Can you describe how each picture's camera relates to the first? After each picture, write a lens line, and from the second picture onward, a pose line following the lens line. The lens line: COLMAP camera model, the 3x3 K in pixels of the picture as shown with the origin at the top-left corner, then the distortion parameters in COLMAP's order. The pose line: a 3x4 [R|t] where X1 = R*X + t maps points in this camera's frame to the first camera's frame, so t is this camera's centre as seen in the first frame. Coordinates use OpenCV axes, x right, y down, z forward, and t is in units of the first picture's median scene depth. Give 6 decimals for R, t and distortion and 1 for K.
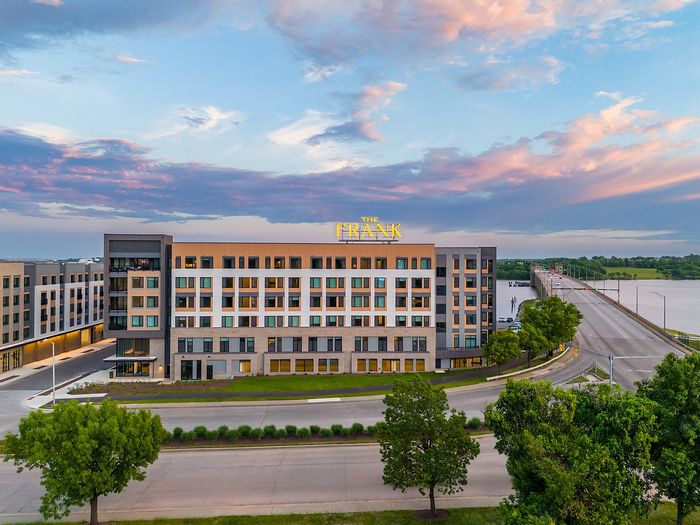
lens RADIAL K [[540.5, 0, 348.9], [0, 540.5, 268.6], [0, 0, 1]] dist [0.051234, -0.001004]
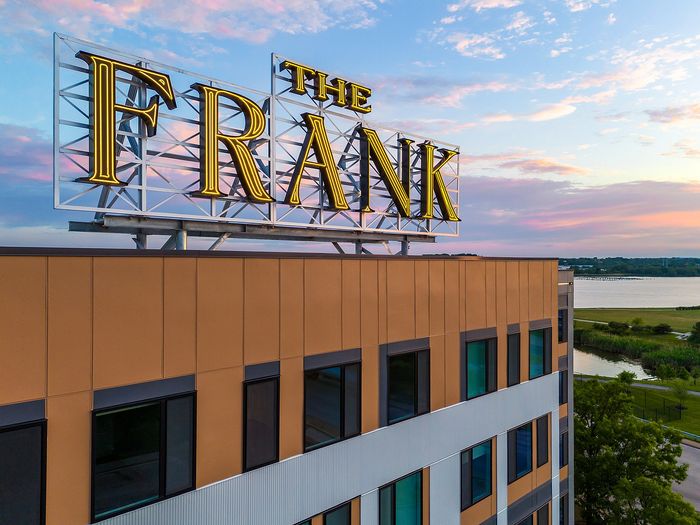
lens RADIAL K [[540.5, 0, 350.9], [0, 540.5, 267.9], [0, 0, 1]] dist [0.051234, -0.001004]
pose [[0.753942, -0.003037, 0.656935, -0.048670], [0.005432, 0.999984, -0.001612, -0.041035], [-0.656919, 0.004784, 0.753946, 0.893938]]
